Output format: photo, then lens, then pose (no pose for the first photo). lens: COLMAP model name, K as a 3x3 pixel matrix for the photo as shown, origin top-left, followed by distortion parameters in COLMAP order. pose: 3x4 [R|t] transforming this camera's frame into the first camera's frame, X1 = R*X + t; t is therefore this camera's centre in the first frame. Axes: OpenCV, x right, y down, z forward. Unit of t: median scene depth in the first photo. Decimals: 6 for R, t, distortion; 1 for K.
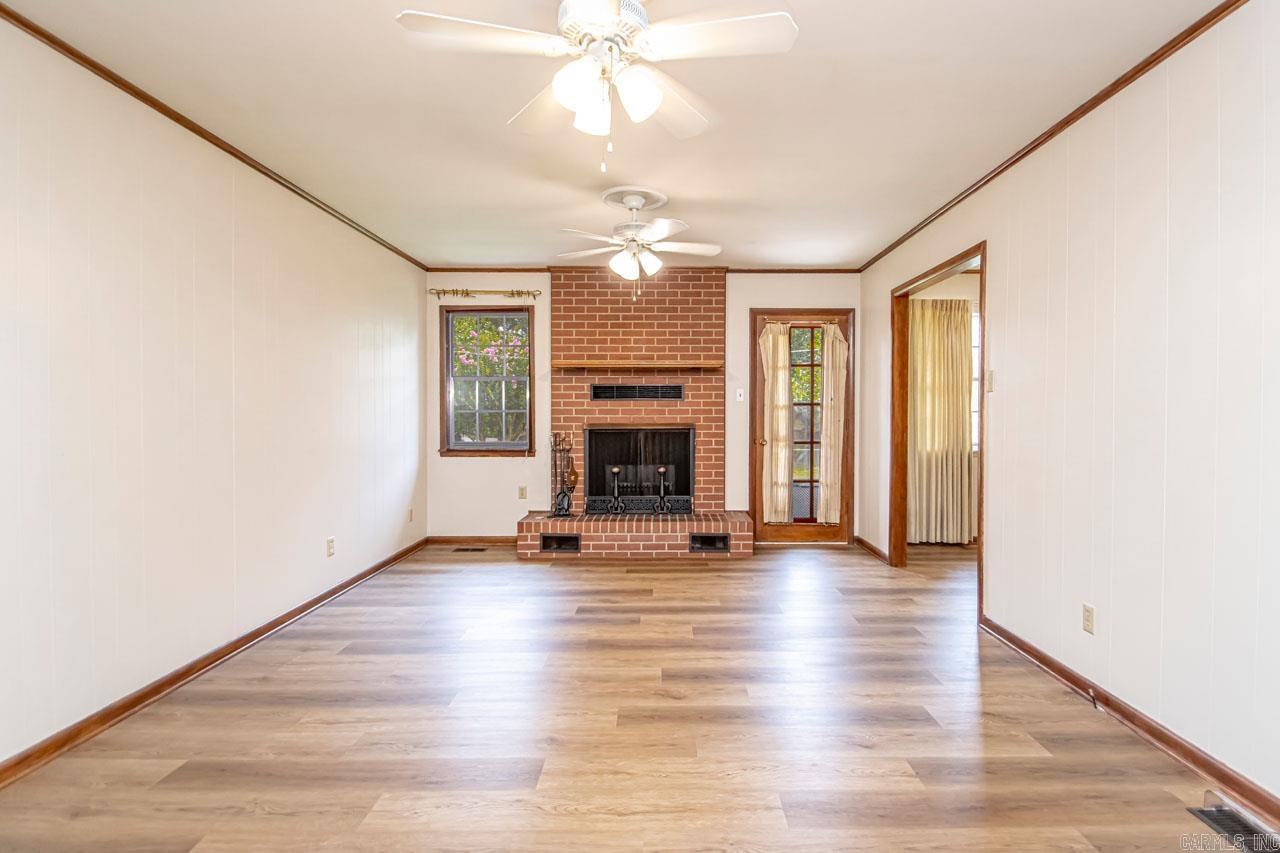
lens RADIAL K [[637.0, 0, 643.1], [0, 637.0, 426.7], [0, 0, 1]] dist [-0.017556, -0.005751]
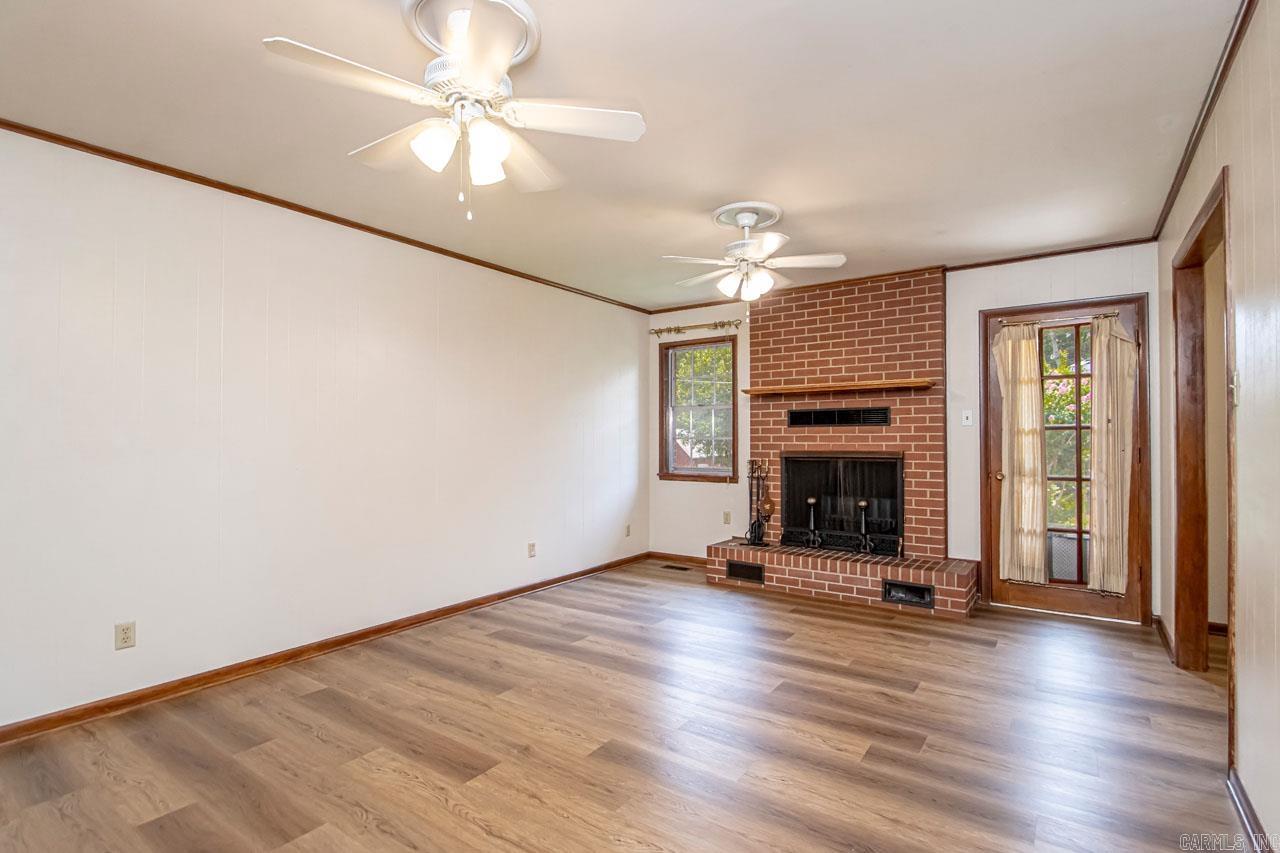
lens RADIAL K [[610.2, 0, 637.3], [0, 610.2, 424.5], [0, 0, 1]] dist [0.000535, -0.009117]
pose [[0.807912, -0.015801, -0.589092, 0.279055], [-0.013094, 0.998912, -0.044751, -0.000500], [0.589158, 0.043869, 0.806826, 0.121615]]
